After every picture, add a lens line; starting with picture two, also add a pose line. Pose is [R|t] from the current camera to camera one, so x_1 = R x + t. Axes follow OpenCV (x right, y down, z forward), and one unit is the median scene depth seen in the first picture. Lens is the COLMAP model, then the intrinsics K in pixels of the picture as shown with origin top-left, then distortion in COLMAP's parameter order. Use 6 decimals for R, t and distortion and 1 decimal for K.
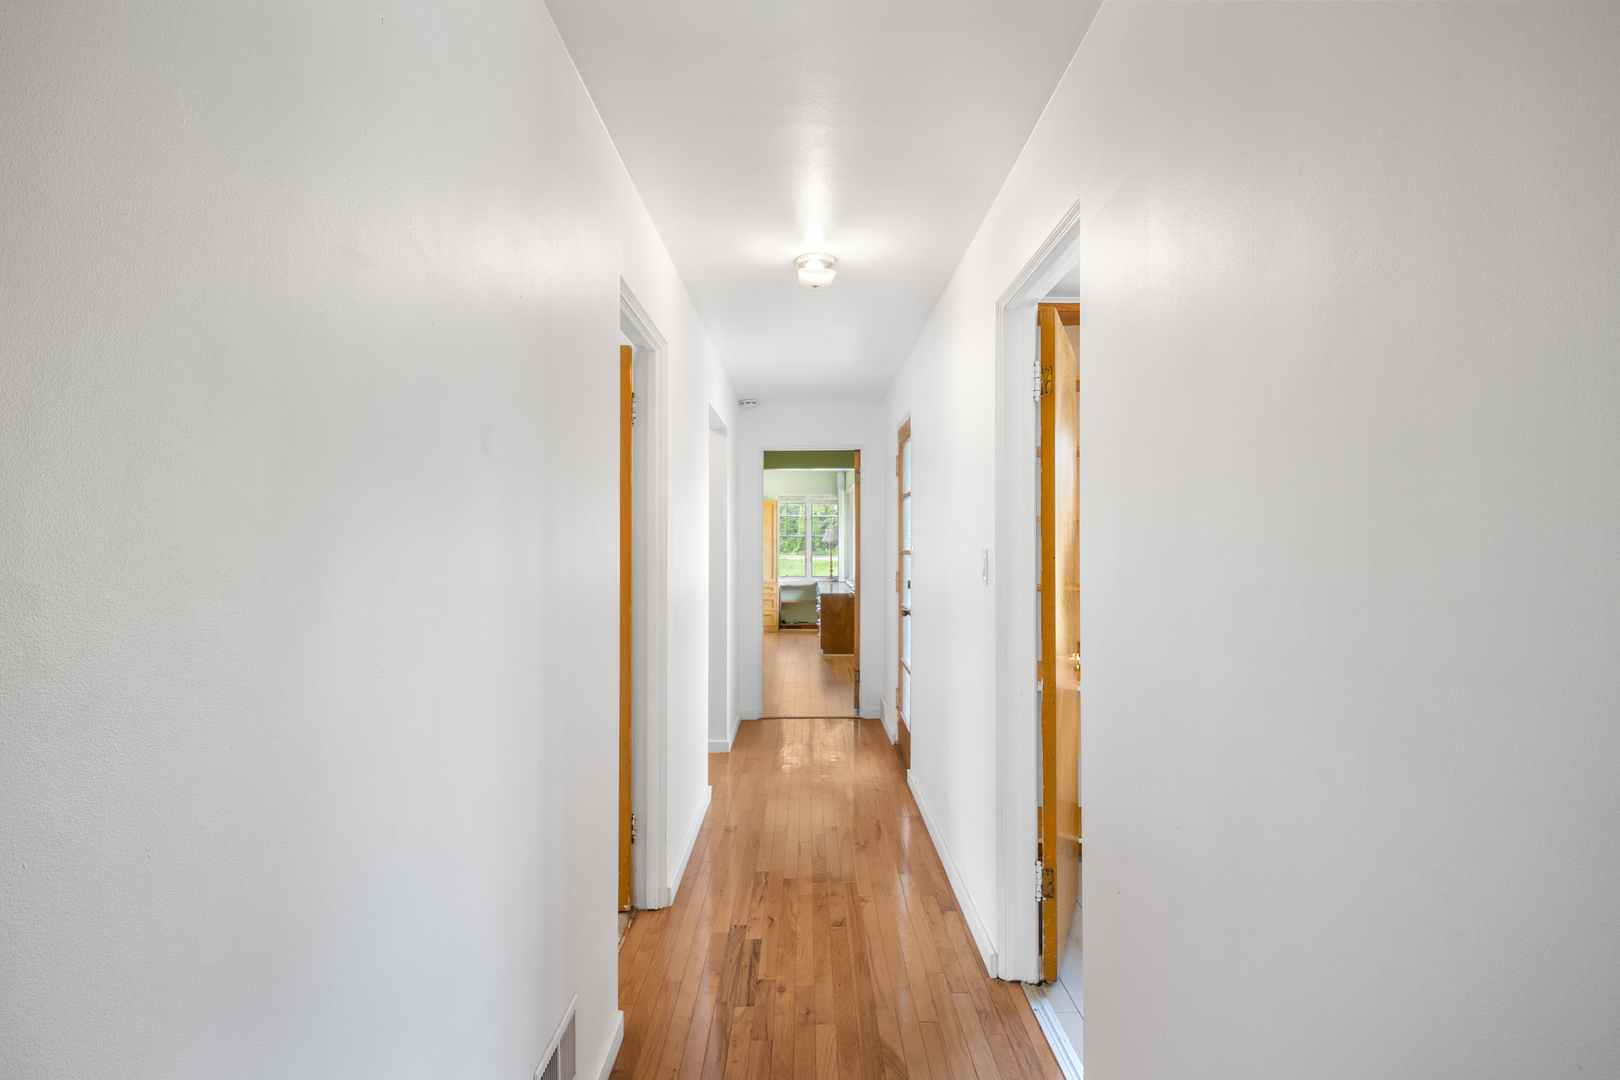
lens RADIAL K [[917.6, 0, 810.0], [0, 917.6, 540.0], [0, 0, 1]] dist [-0.000848, -0.000357]
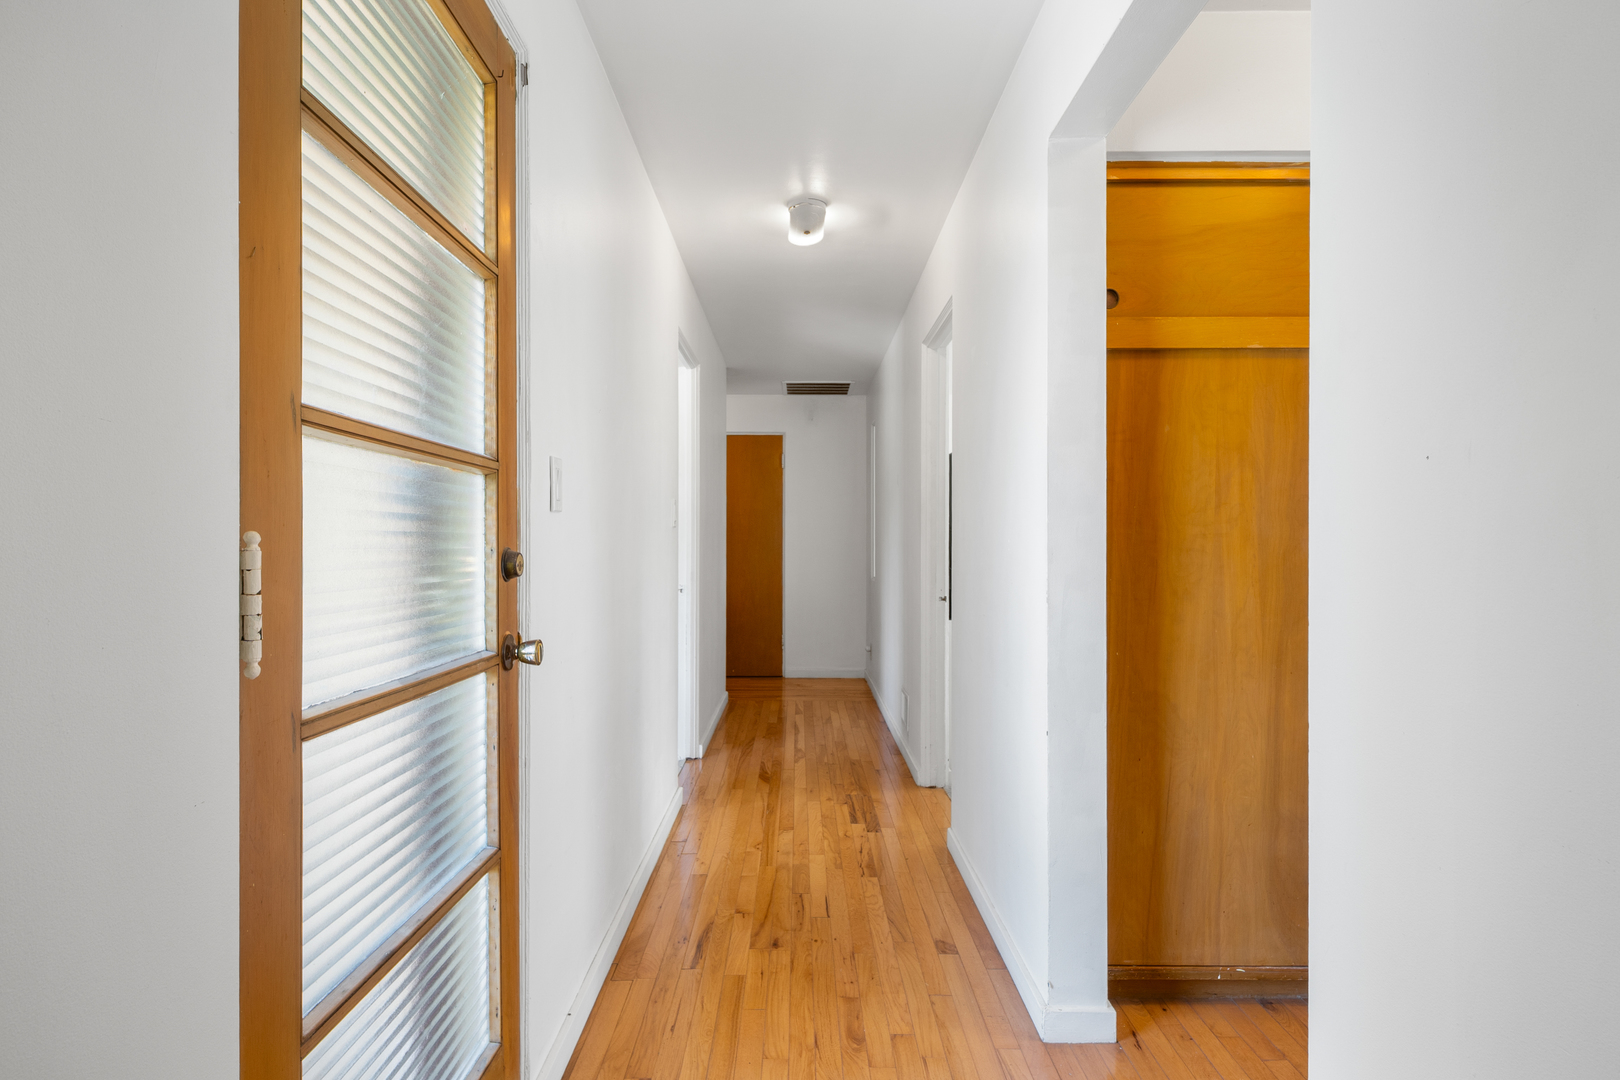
lens RADIAL K [[917.6, 0, 810.0], [0, 917.6, 540.0], [0, 0, 1]] dist [-0.000848, -0.000357]
pose [[-0.999955, 0.004073, -0.008580, 0.009217], [0.004100, 0.999986, -0.003213, 0.065215], [0.008567, -0.003248, -0.999958, 2.112120]]
